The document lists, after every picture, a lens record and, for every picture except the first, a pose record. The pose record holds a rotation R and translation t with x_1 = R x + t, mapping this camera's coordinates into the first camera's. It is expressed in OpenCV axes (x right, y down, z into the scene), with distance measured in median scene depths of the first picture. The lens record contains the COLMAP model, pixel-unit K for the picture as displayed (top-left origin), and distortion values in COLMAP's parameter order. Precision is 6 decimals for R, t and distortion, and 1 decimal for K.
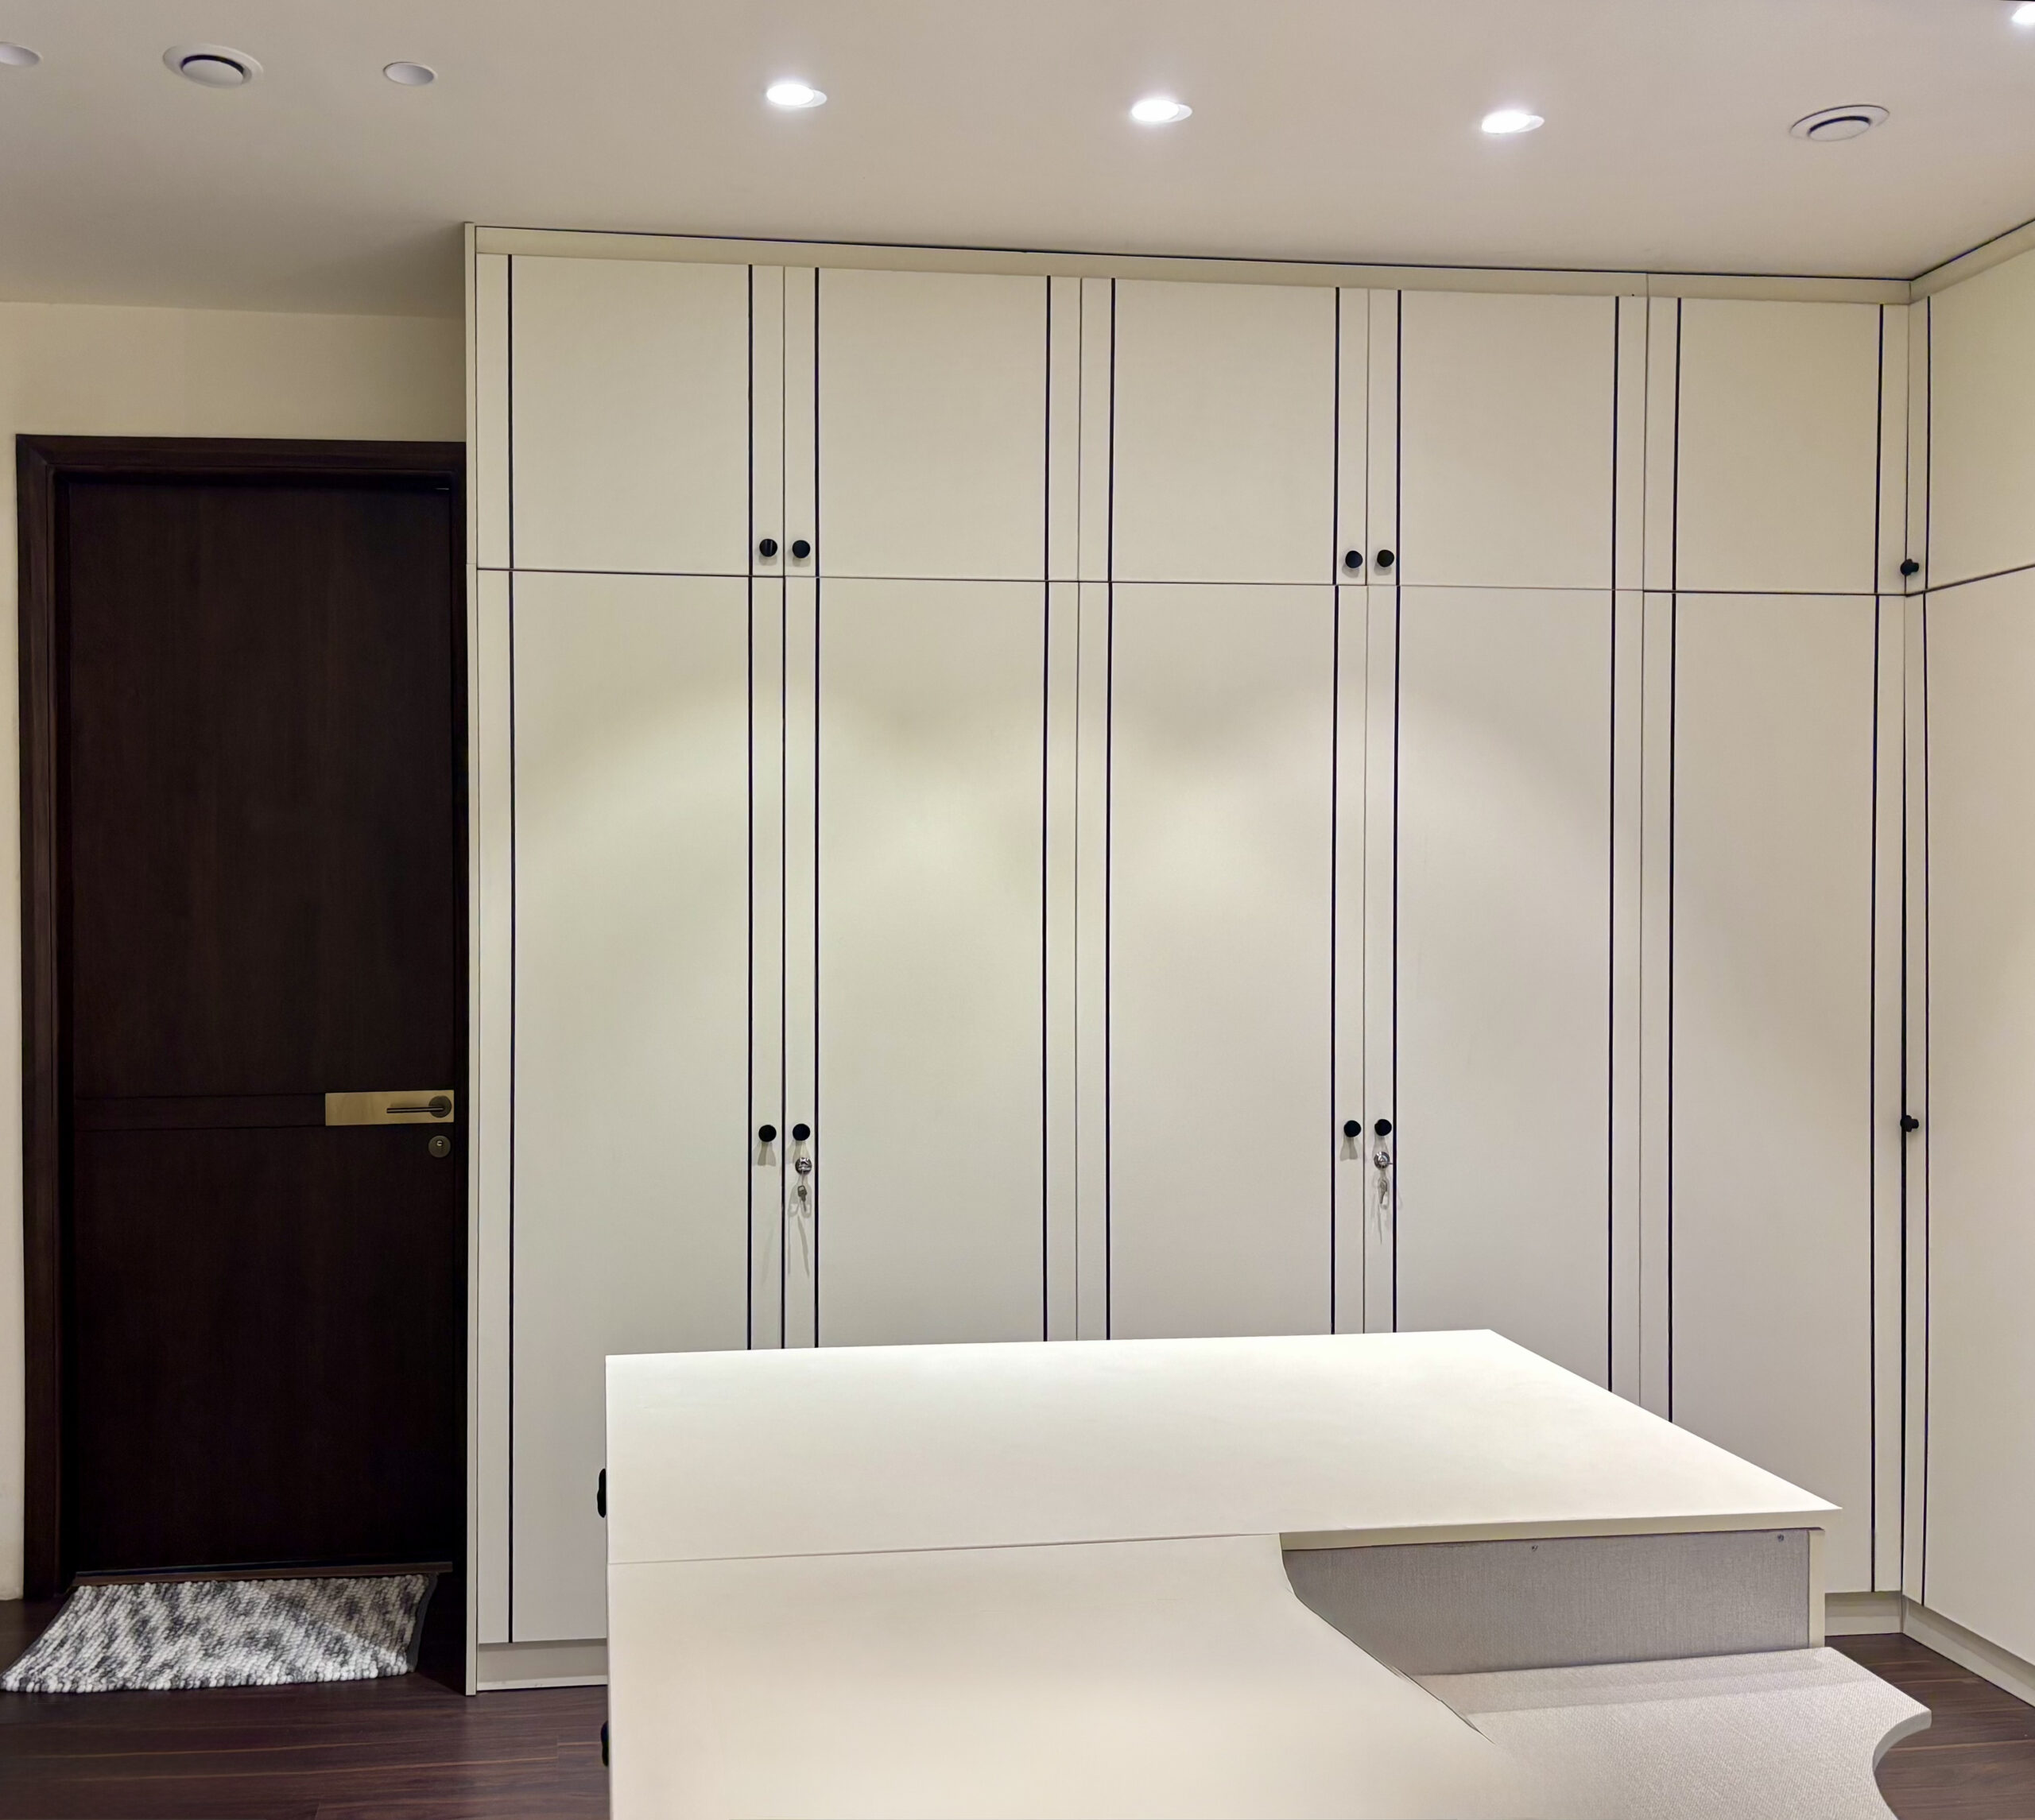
lens RADIAL K [[1942.2, 0, 1017.6], [0, 1942.2, 892.4], [0, 0, 1]] dist [0.033210, 0.000000]
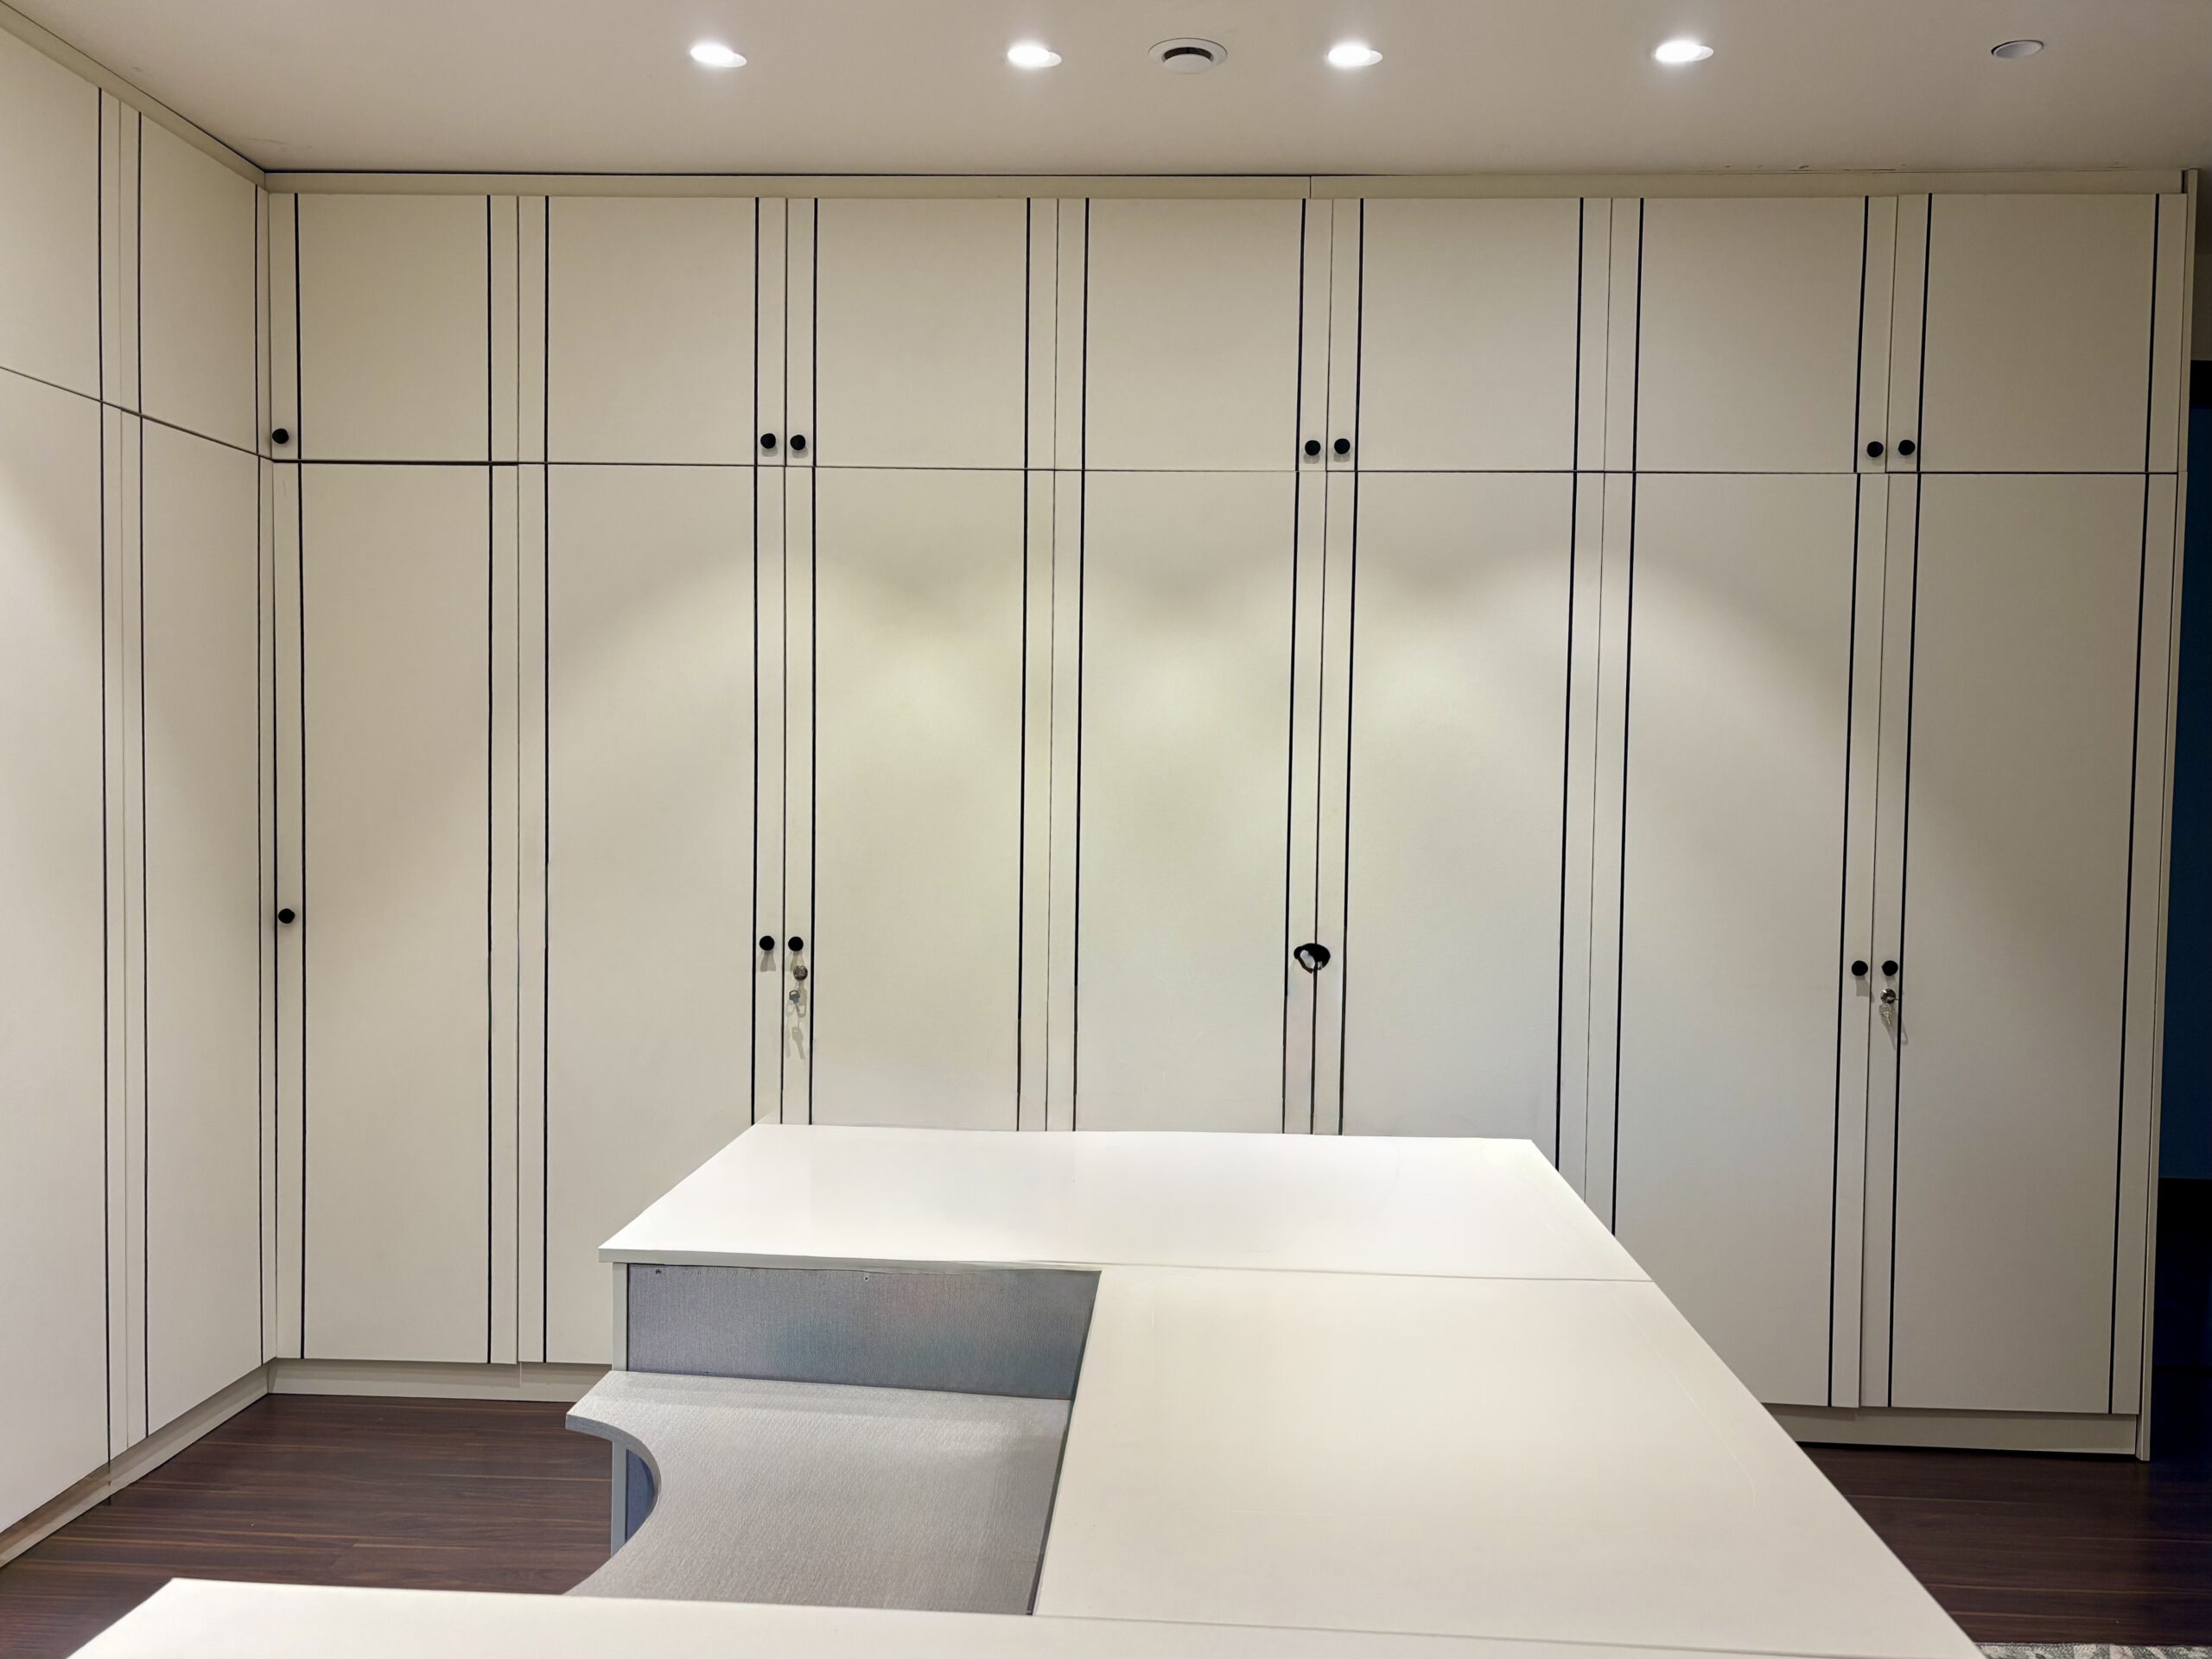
lens RADIAL K [[1670.3, 0, 1090.6], [0, 1670.3, 769.9], [0, 0, 1]] dist [0.049030, -0.051511]
pose [[0.991160, 0.009520, -0.132331, 0.179314], [-0.007462, 0.999843, 0.016042, 0.000713], [0.132463, -0.014912, 0.991076, 0.021263]]
